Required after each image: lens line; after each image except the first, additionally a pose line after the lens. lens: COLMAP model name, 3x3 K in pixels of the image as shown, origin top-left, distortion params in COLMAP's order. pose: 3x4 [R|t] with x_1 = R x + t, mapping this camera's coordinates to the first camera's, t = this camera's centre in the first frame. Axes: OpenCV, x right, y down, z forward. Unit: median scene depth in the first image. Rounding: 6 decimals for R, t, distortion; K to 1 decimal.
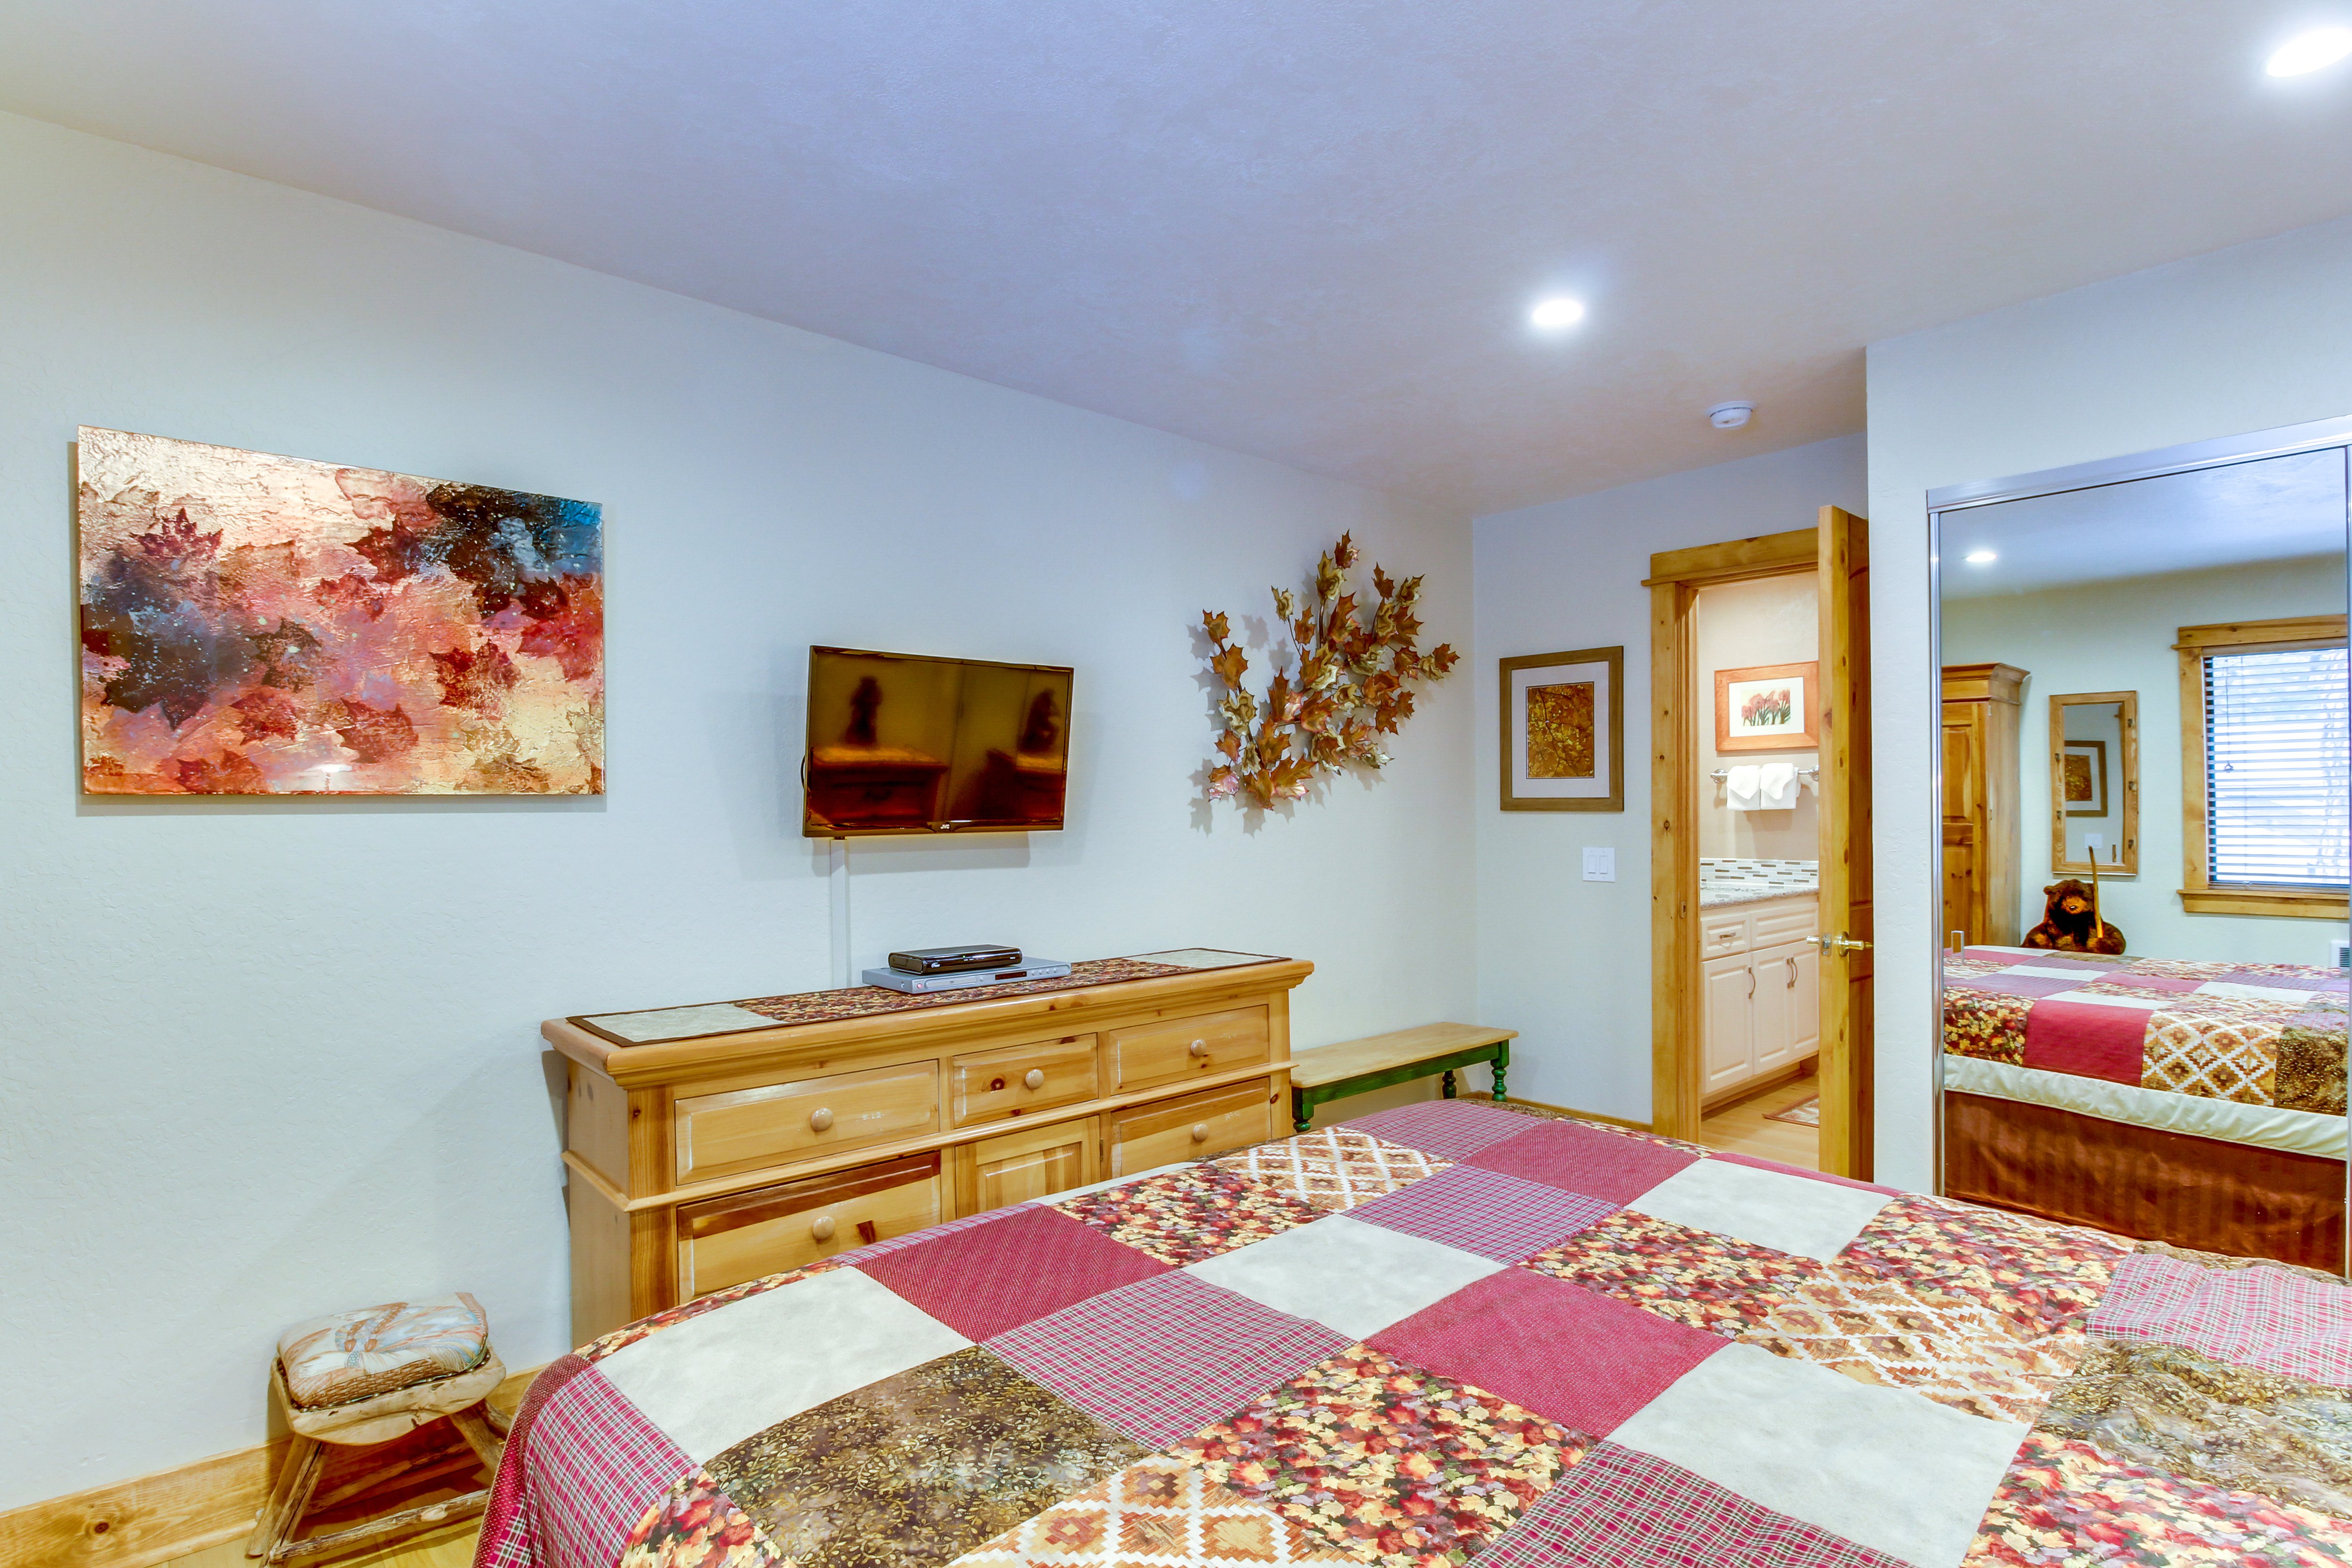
lens RADIAL K [[1170.5, 0, 1177.8], [0, 1170.5, 812.0], [0, 0, 1]] dist [-0.000749, -0.021936]
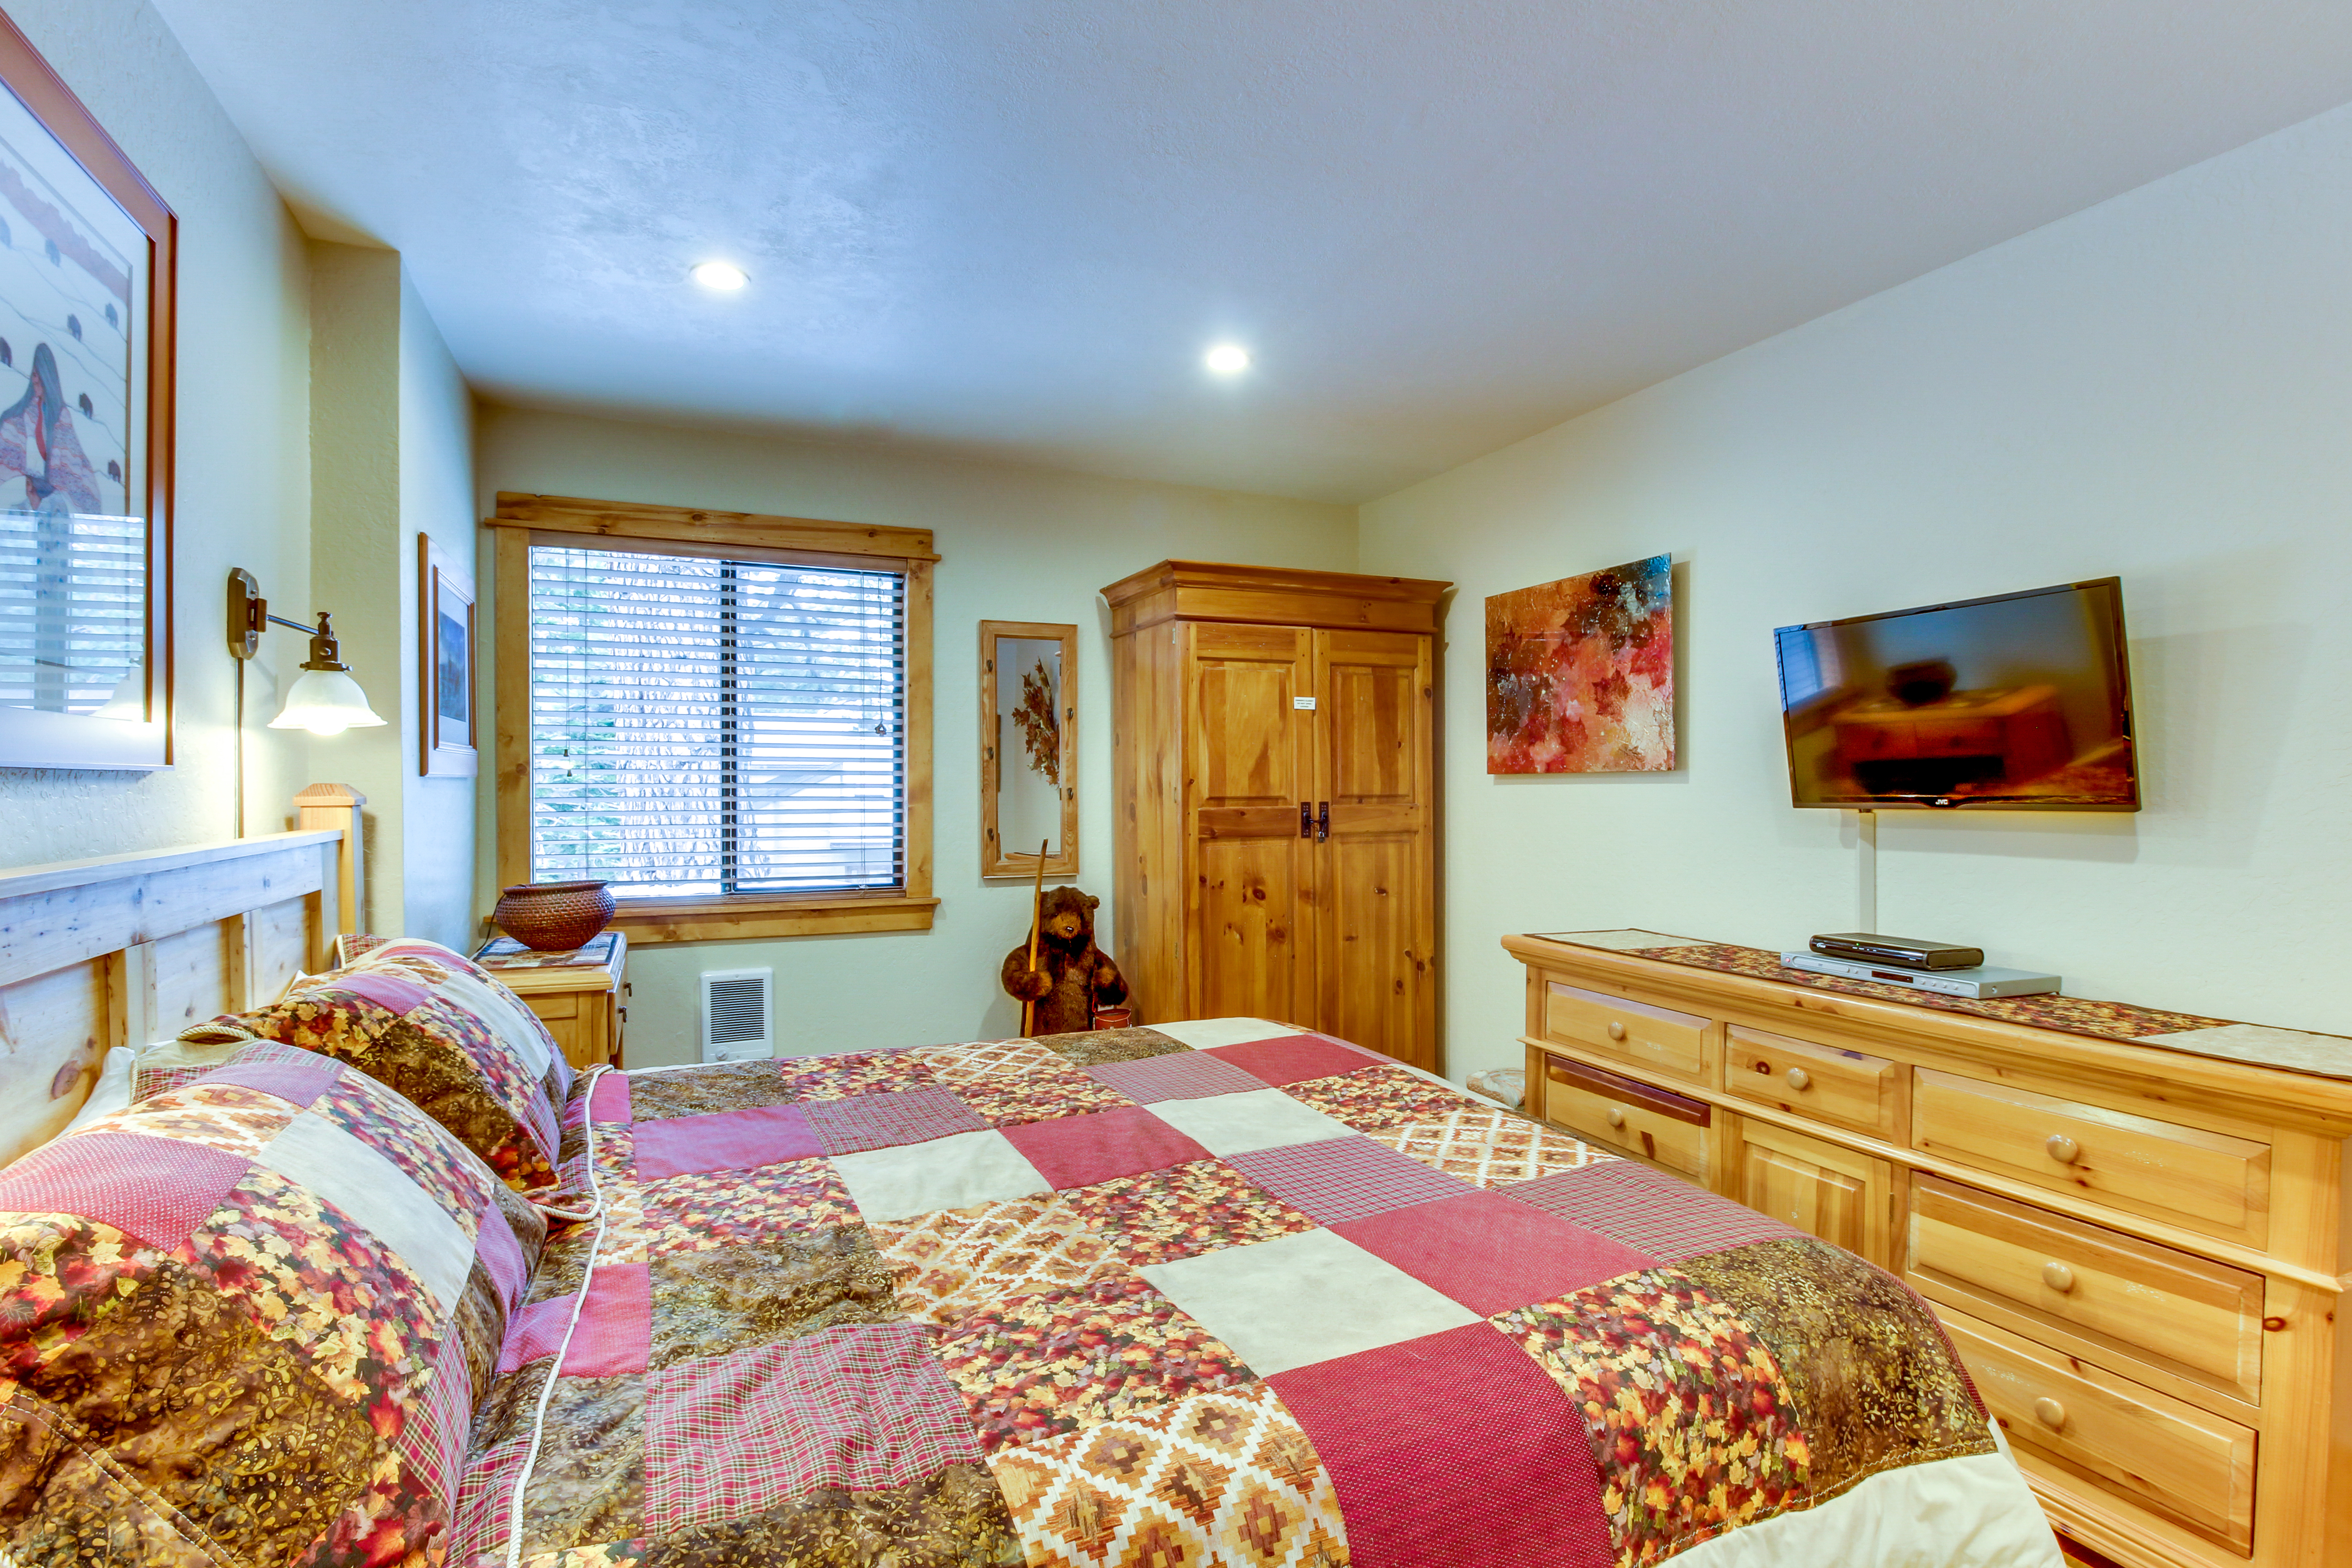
lens RADIAL K [[1251.4, 0, 1176.0], [0, 1251.4, 784.0], [0, 0, 1]] dist [0.000008, -0.027207]
pose [[-0.353288, 0.006042, -0.935495, 1.208618], [0.002067, 0.999982, 0.005678, -0.009960], [0.935512, 0.000072, -0.353294, 1.124895]]
